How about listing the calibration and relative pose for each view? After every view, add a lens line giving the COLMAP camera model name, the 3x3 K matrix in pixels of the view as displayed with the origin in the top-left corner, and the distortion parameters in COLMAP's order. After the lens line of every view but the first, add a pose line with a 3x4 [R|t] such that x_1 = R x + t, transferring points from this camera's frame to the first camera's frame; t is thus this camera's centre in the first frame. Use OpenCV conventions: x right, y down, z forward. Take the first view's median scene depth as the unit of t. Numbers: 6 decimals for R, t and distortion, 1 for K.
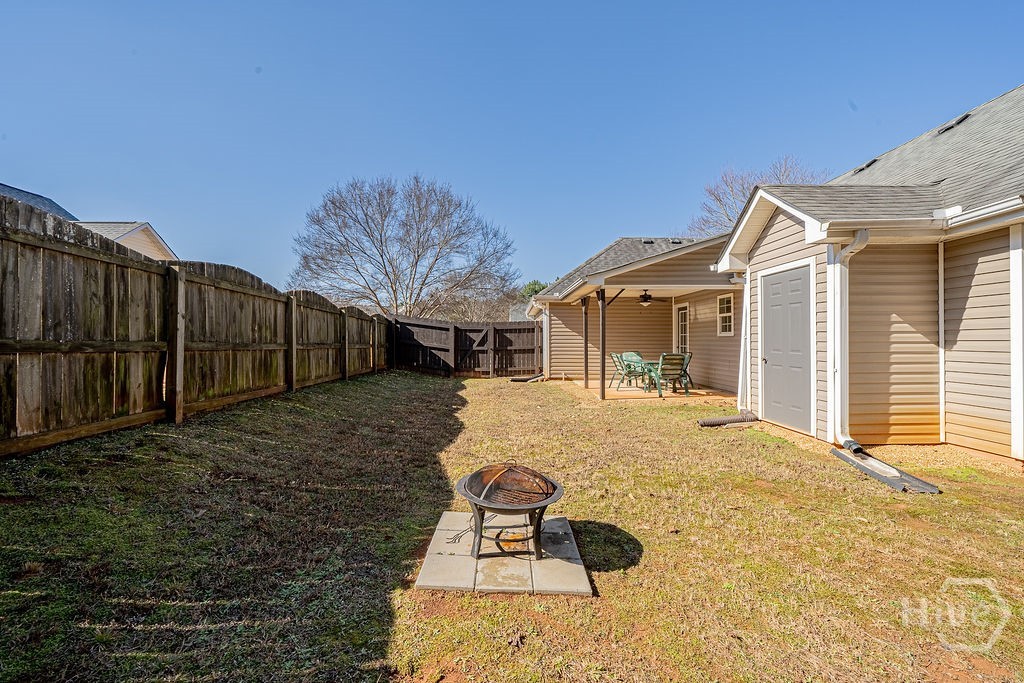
lens RADIAL K [[398.9, 0, 512.7], [0, 398.9, 341.0], [0, 0, 1]] dist [0.000655, -0.000259]
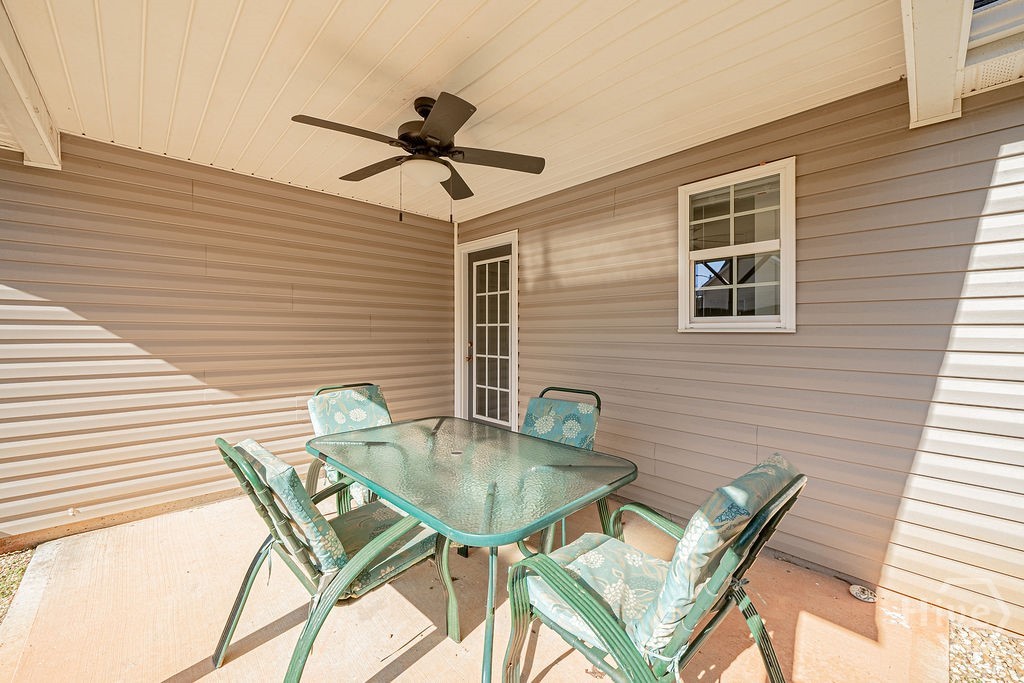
lens RADIAL K [[398.9, 0, 514.0], [0, 398.9, 335.1], [0, 0, 1]] dist [0.000655, -0.000259]
pose [[0.729526, -0.001816, 0.683950, 0.242964], [-0.002917, 0.999979, 0.005766, -0.011409], [-0.683946, -0.006202, 0.729506, 0.888891]]
